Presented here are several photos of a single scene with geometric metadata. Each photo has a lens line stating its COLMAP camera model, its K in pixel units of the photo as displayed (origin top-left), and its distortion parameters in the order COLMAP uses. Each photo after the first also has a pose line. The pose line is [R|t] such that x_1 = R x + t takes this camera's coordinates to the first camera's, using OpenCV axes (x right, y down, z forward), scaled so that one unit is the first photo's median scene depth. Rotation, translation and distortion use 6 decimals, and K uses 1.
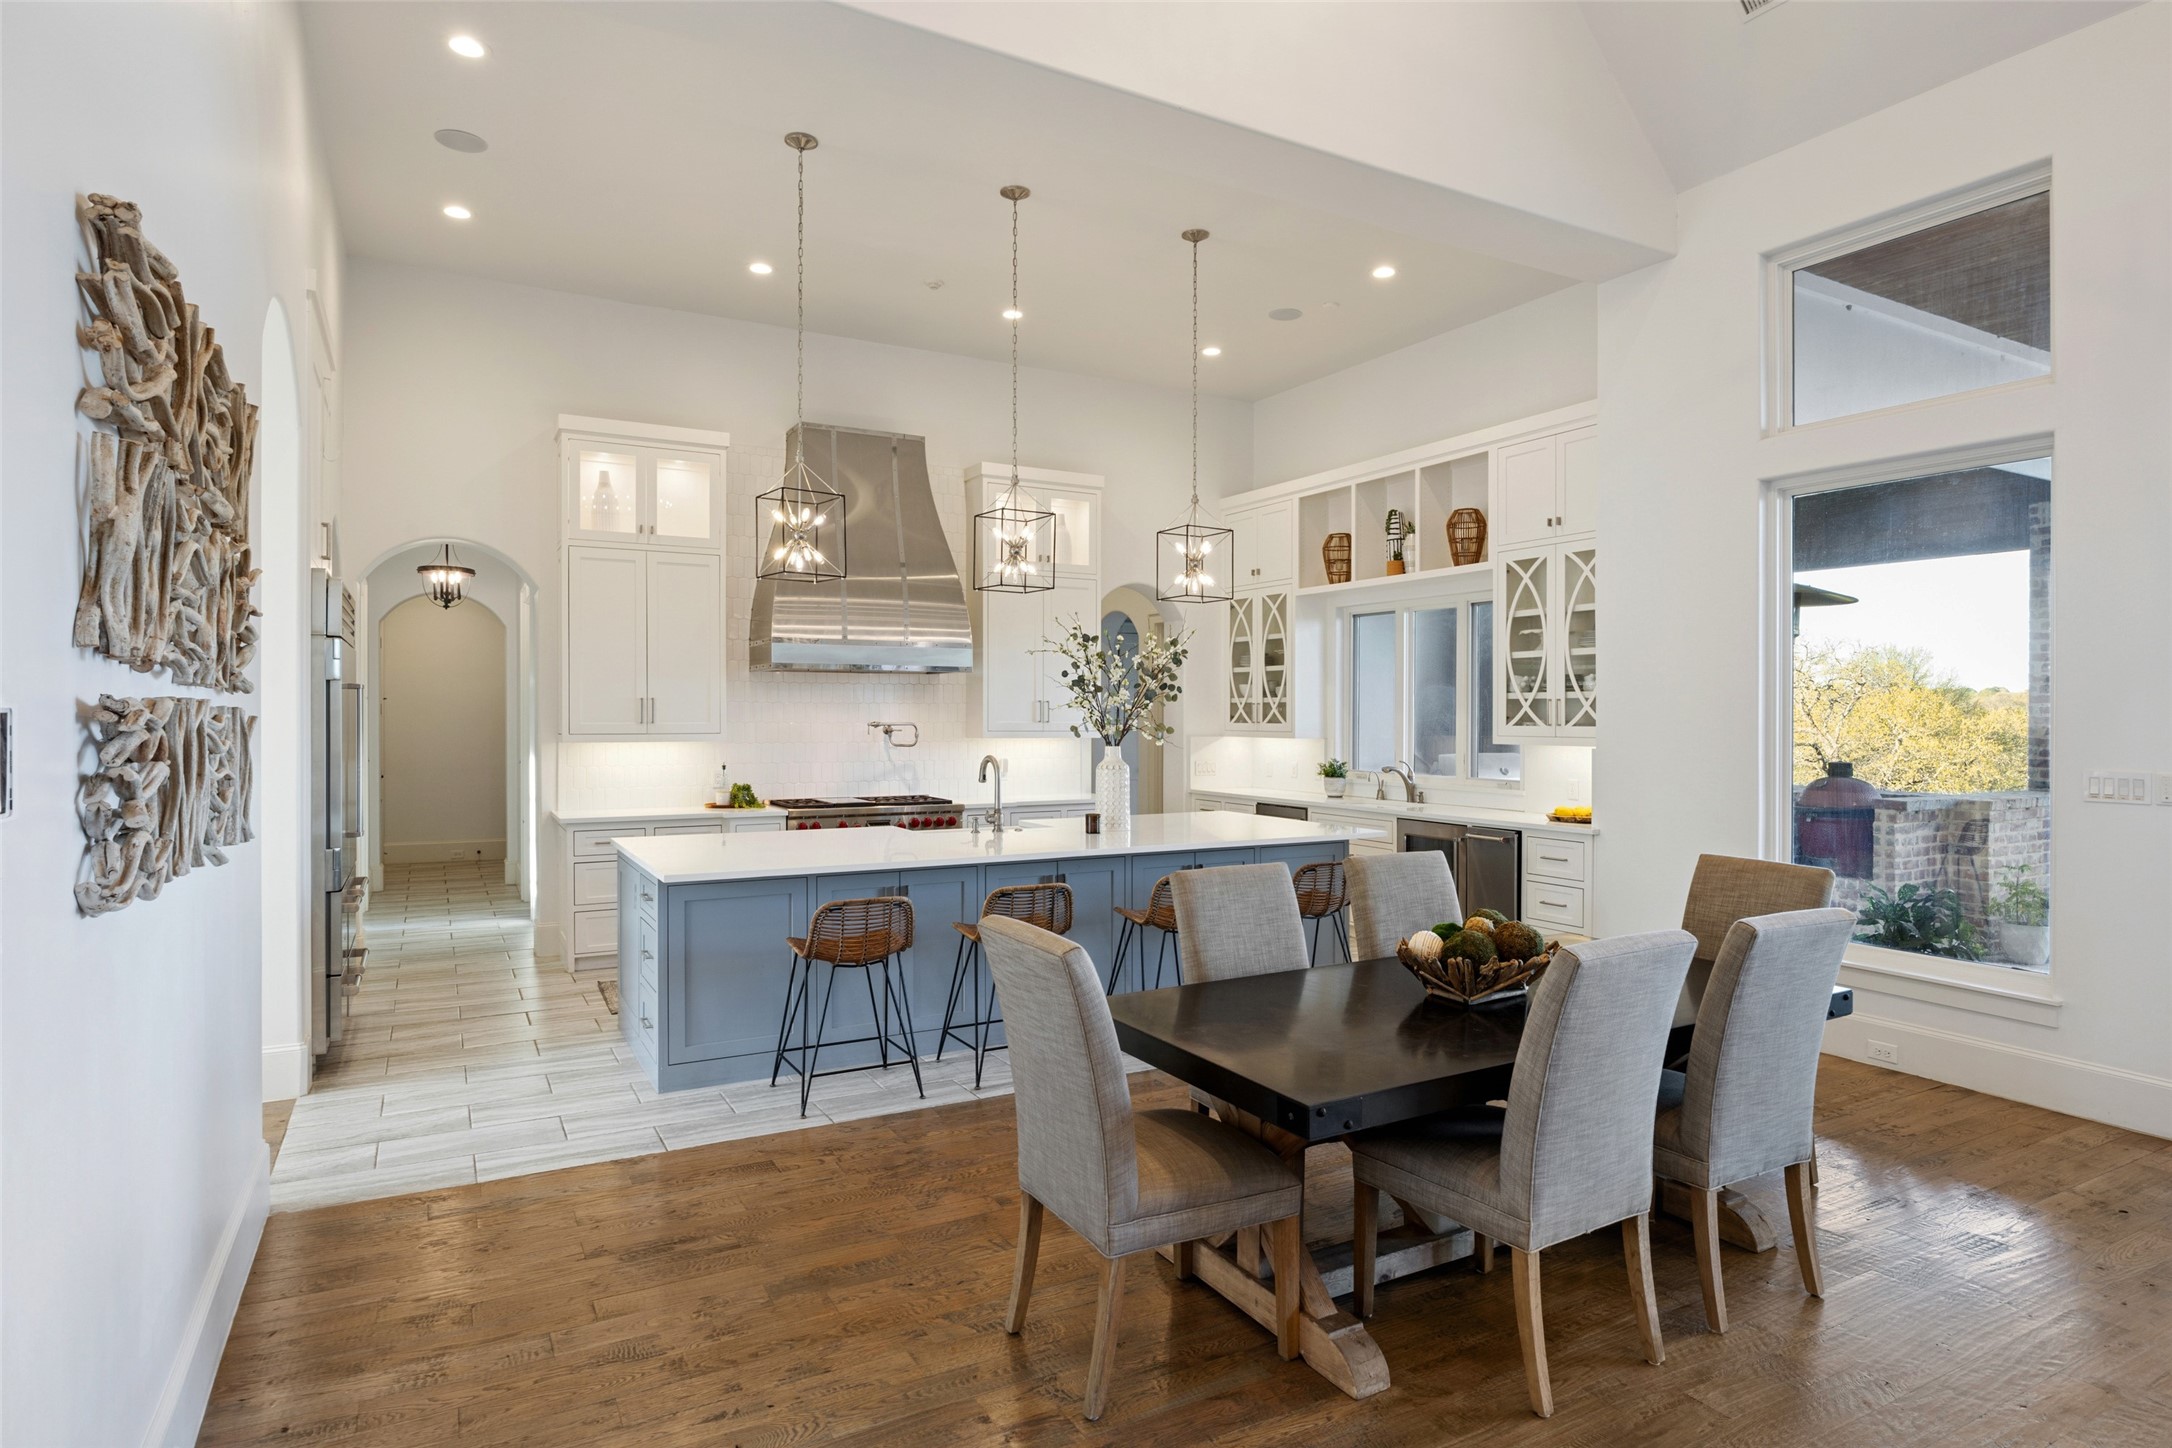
lens RADIAL K [[1205.2, 0, 1090.1], [0, 1205.2, 724.5], [0, 0, 1]] dist [-0.006699, -0.000202]
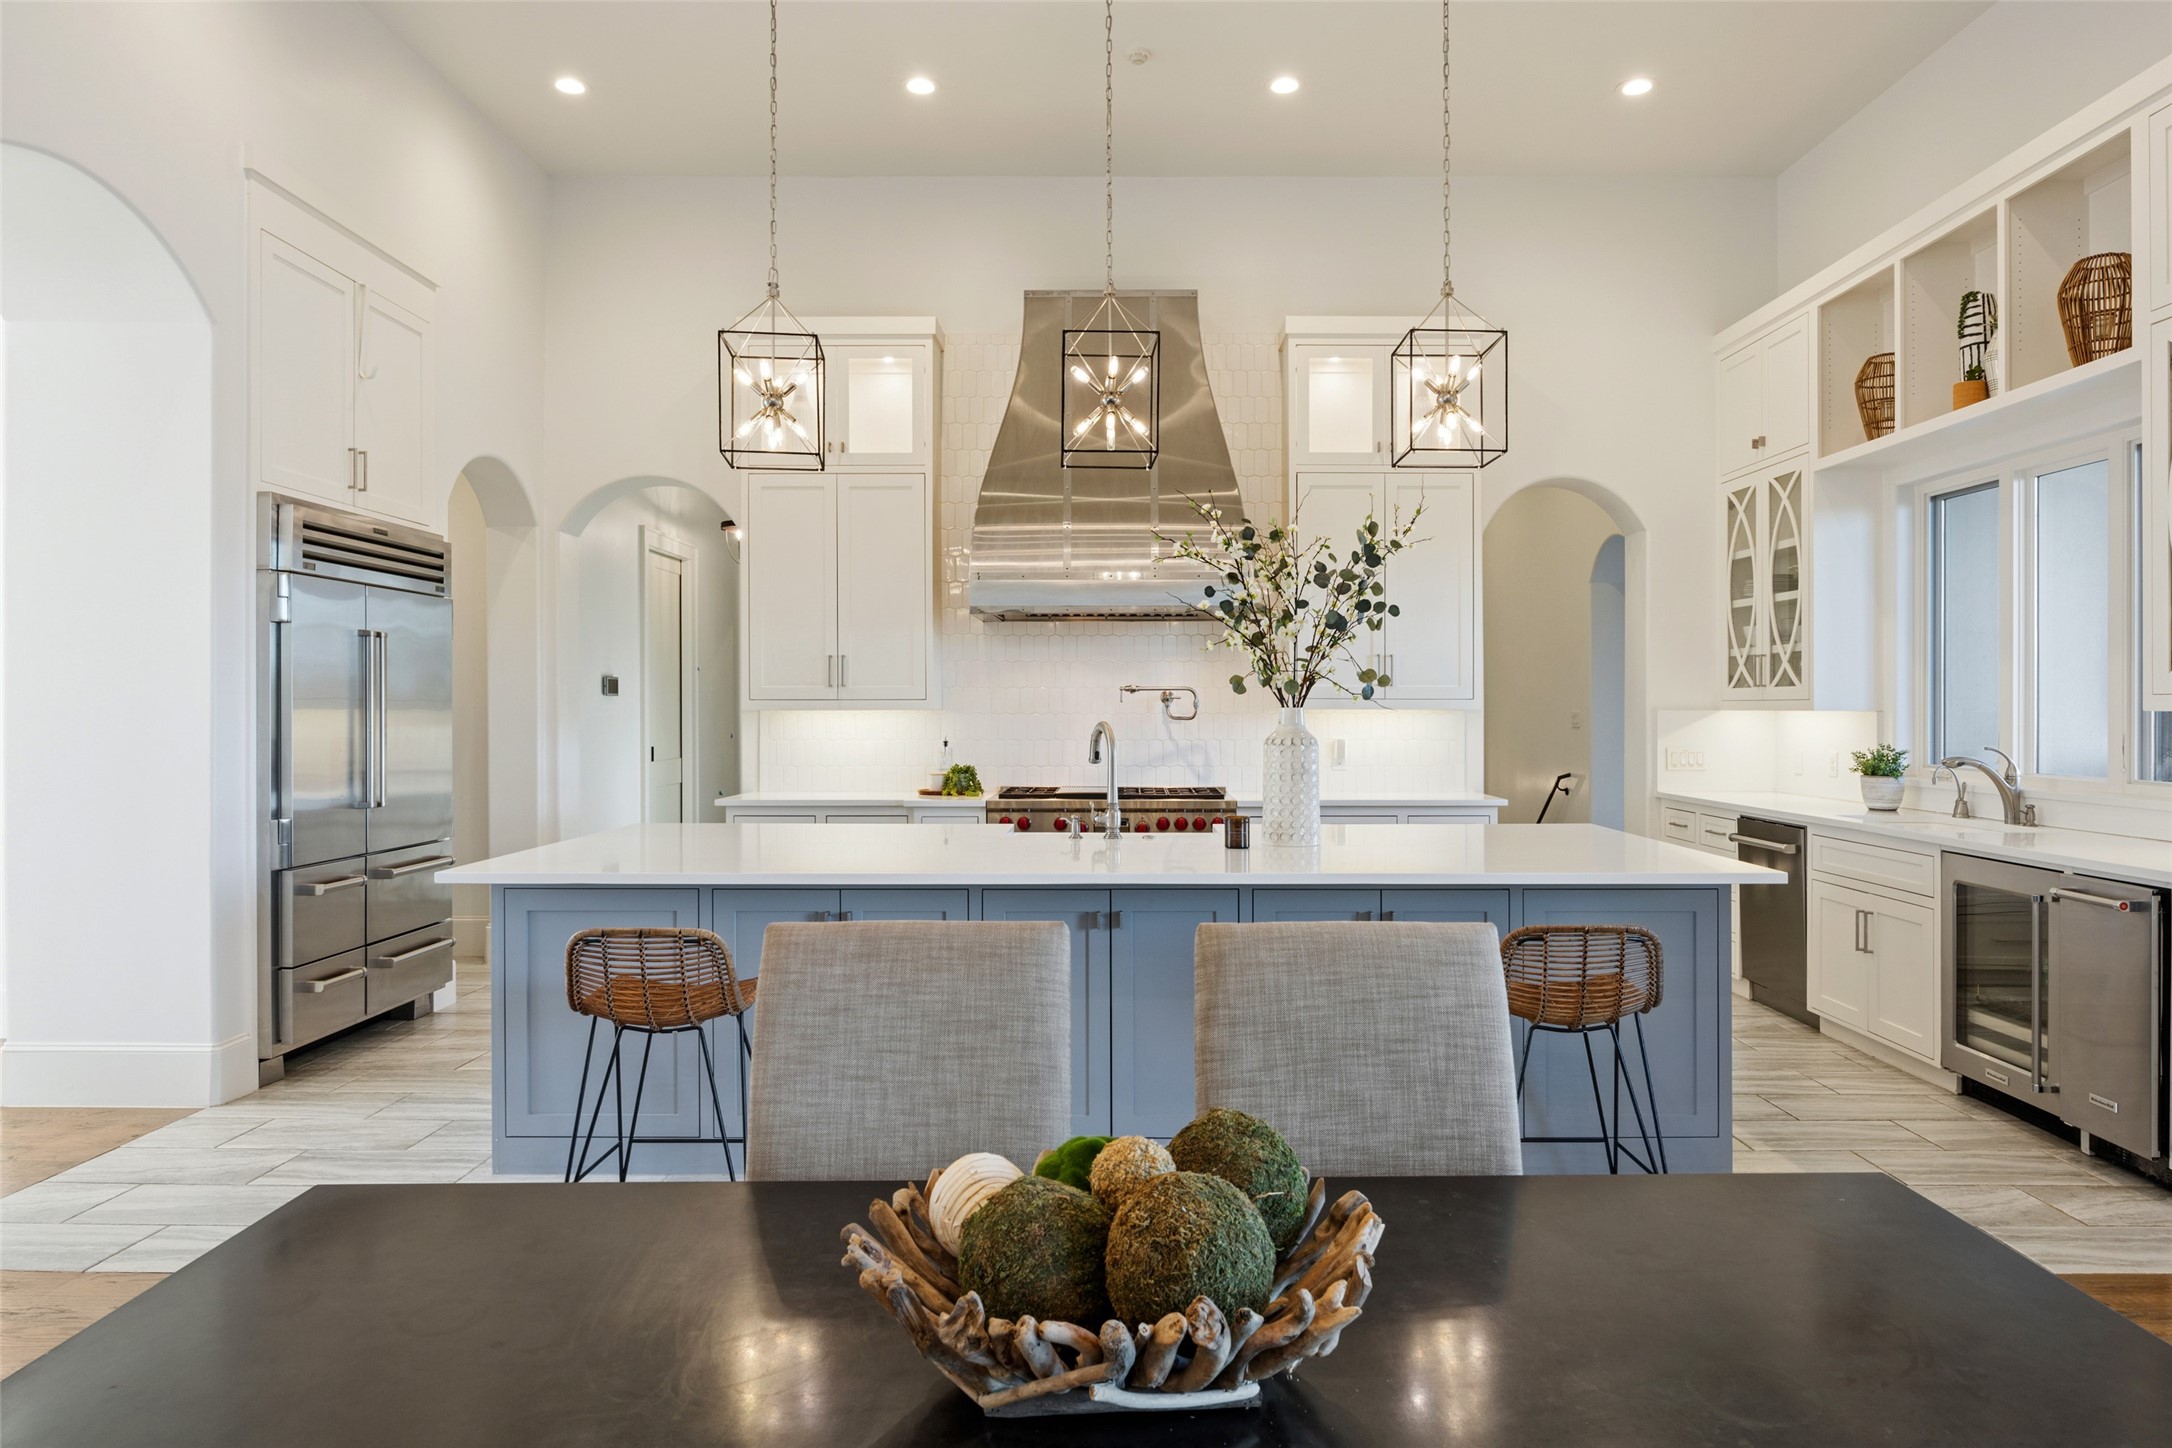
lens RADIAL K [[1337.4, 0, 1086.3], [0, 1337.4, 718.6], [0, 0, 1]] dist [-0.005731, -0.003887]
pose [[0.871476, 0.002028, -0.490434, 0.197913], [-0.002078, 0.999998, 0.000443, 0.017749], [0.490434, 0.000633, 0.871478, 0.269976]]
